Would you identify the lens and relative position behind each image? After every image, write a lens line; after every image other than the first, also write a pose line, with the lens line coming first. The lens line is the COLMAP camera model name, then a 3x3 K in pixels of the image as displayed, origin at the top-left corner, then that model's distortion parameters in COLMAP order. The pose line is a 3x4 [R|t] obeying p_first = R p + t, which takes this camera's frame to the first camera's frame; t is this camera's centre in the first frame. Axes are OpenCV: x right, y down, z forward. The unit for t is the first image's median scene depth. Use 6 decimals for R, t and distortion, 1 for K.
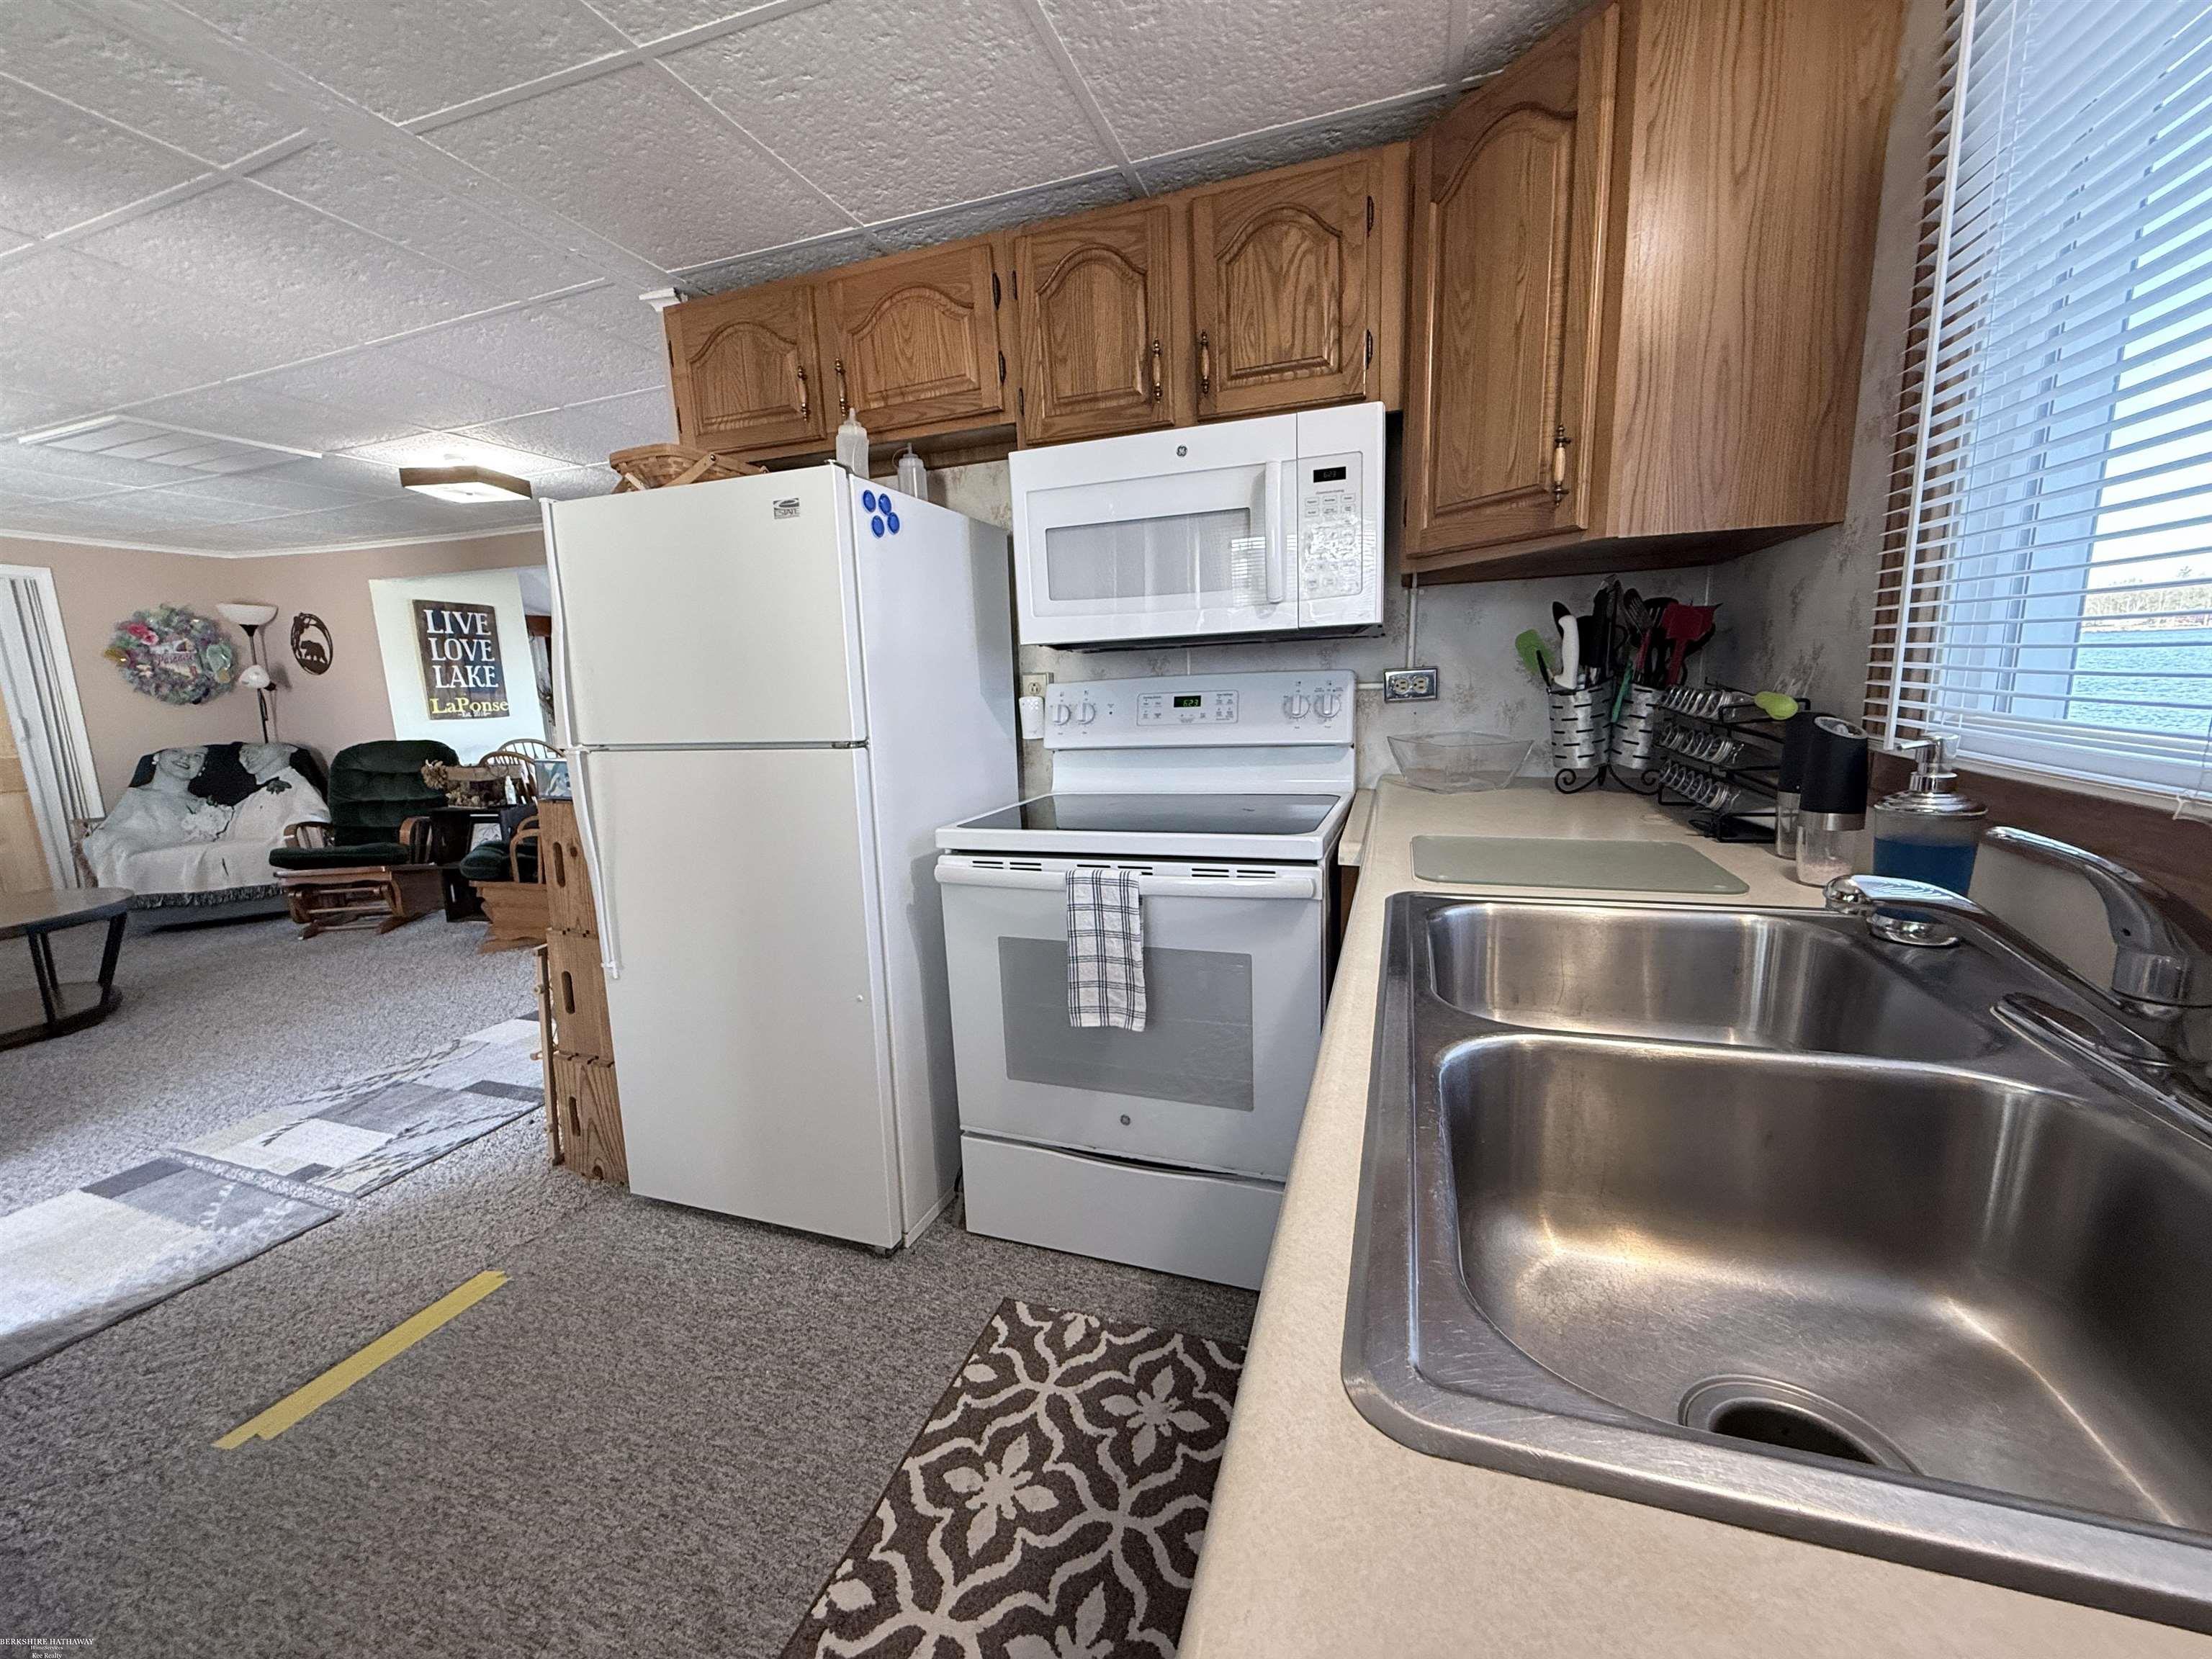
lens RADIAL K [[879.8, 0, 1108.8], [0, 879.8, 830.8], [0, 0, 1]] dist [-0.000250, 0.000045]
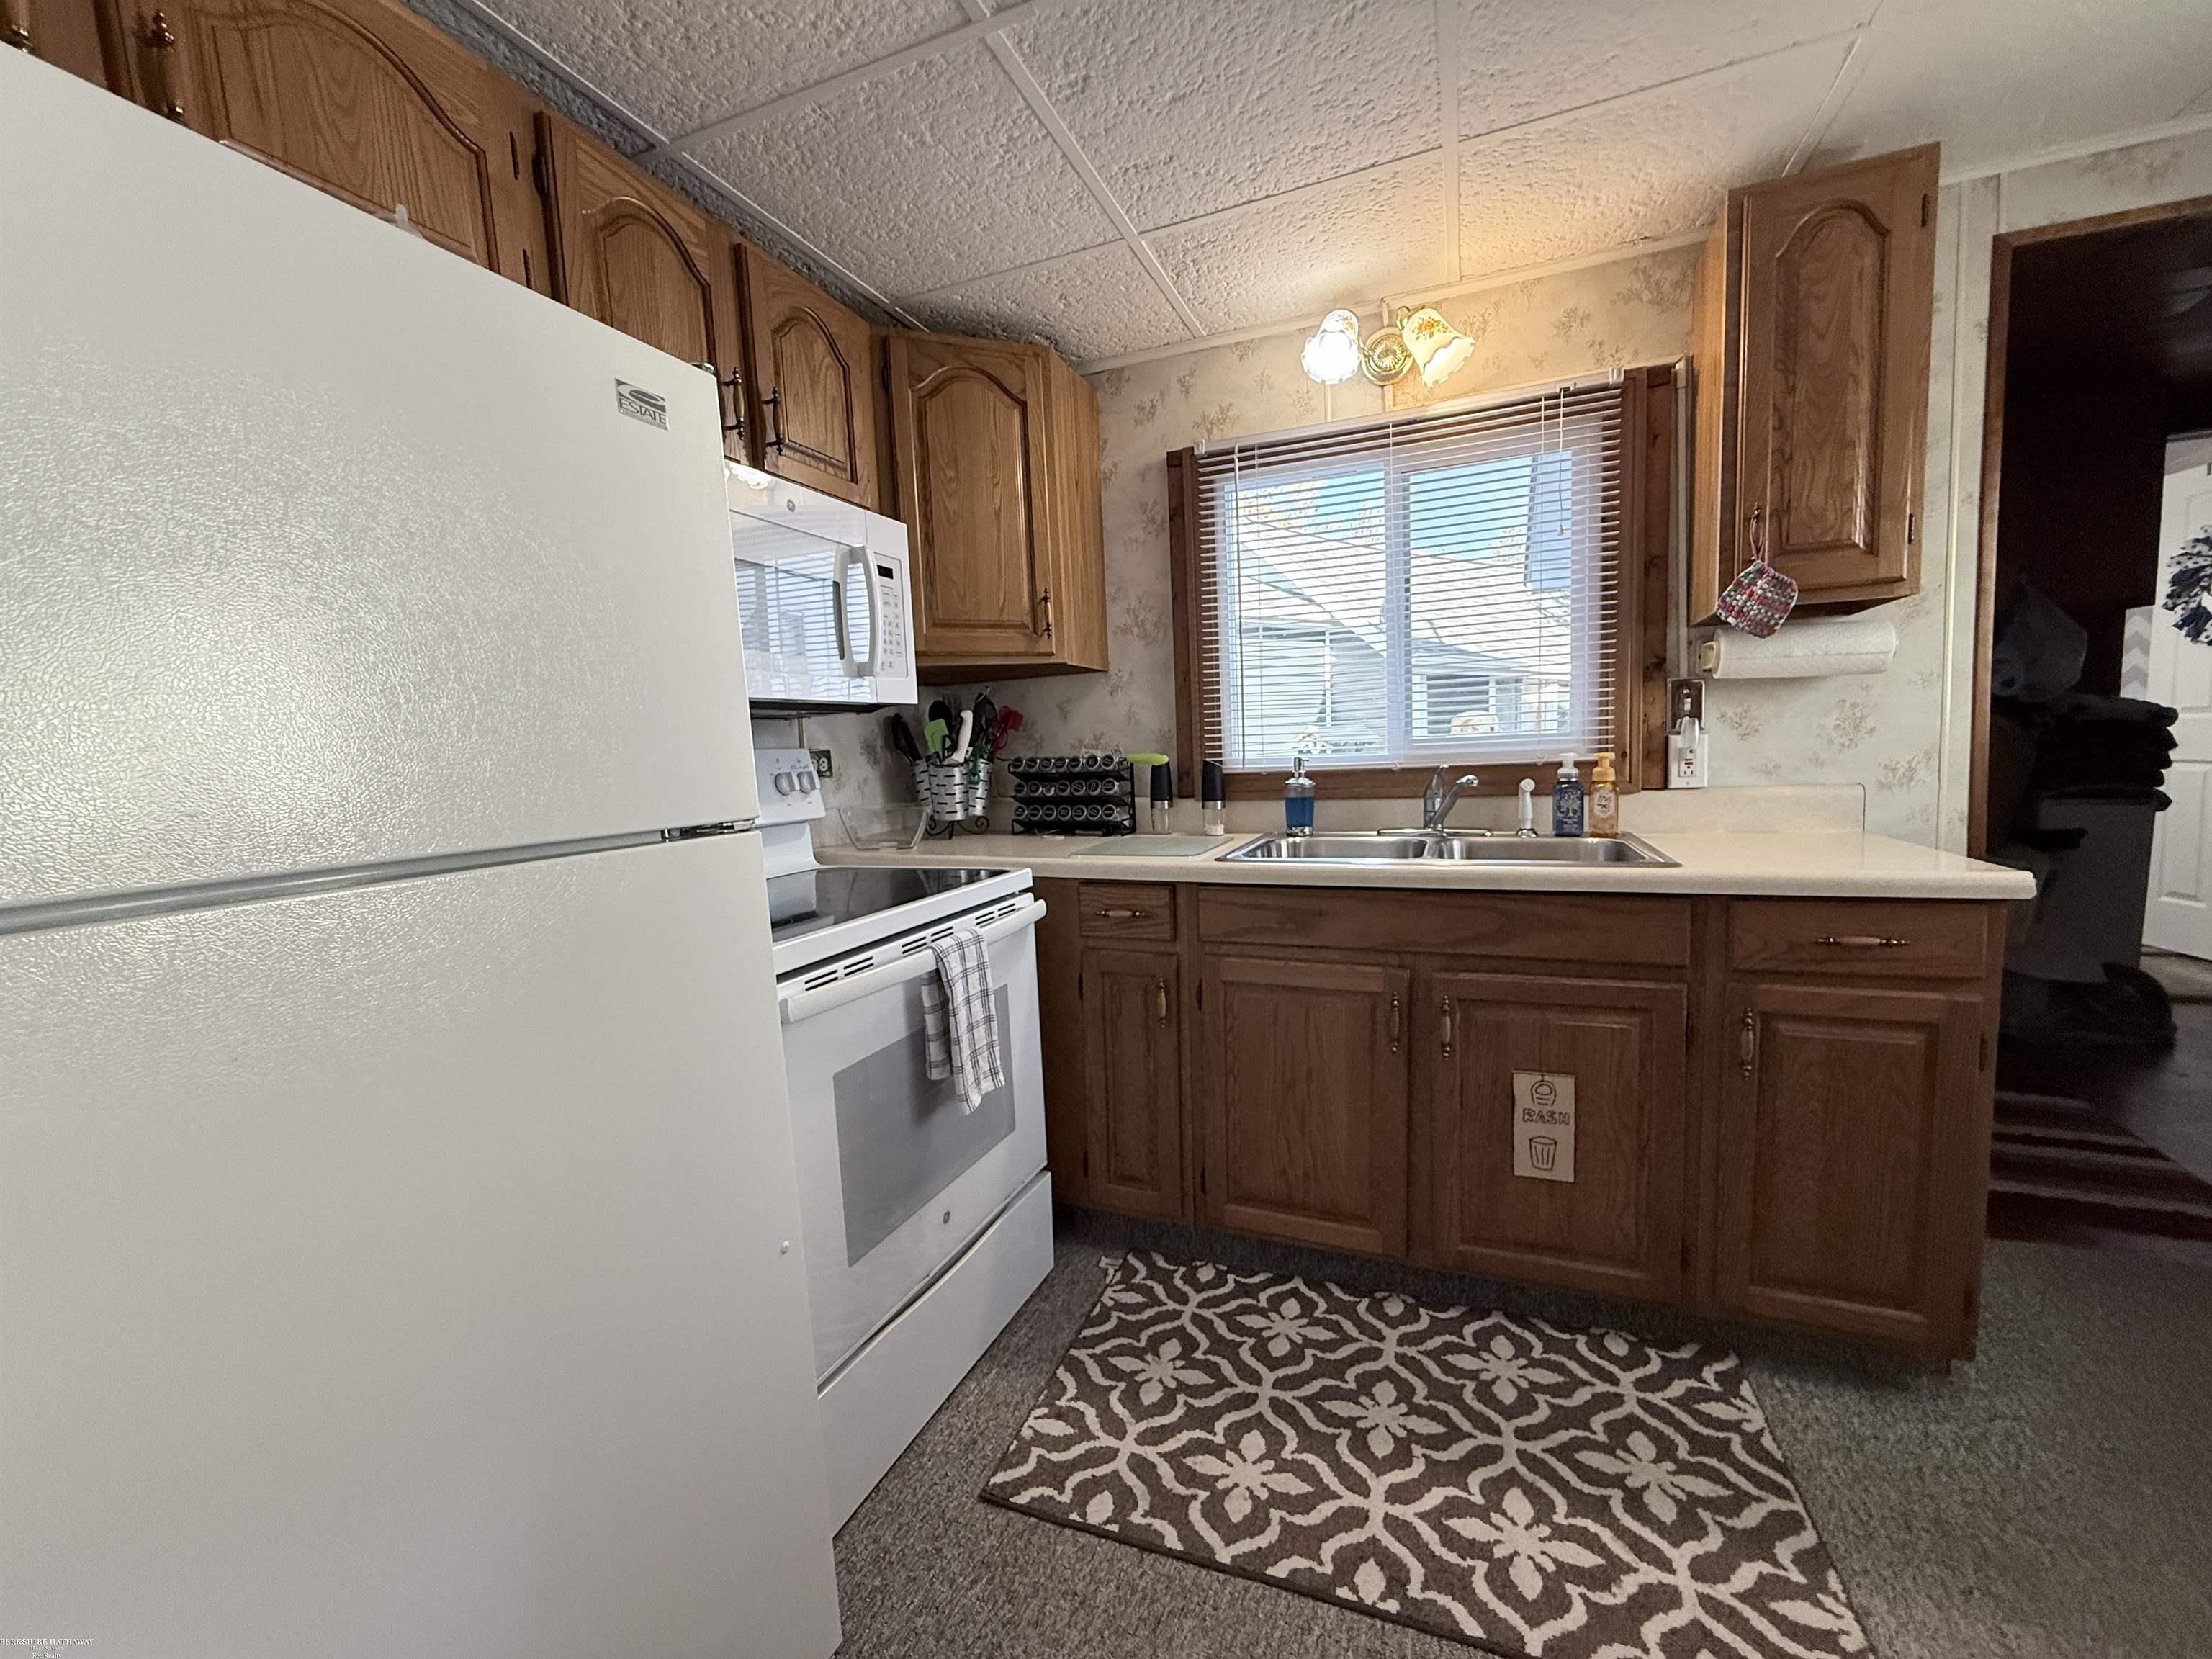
lens RADIAL K [[879.8, 0, 1100.9], [0, 879.8, 833.9], [0, 0, 1]] dist [-0.000250, 0.000045]
pose [[0.064950, -0.060739, 0.996038, -1.055810], [0.221867, 0.974041, 0.044930, -0.077365], [-0.972911, 0.218070, 0.076740, 0.855187]]
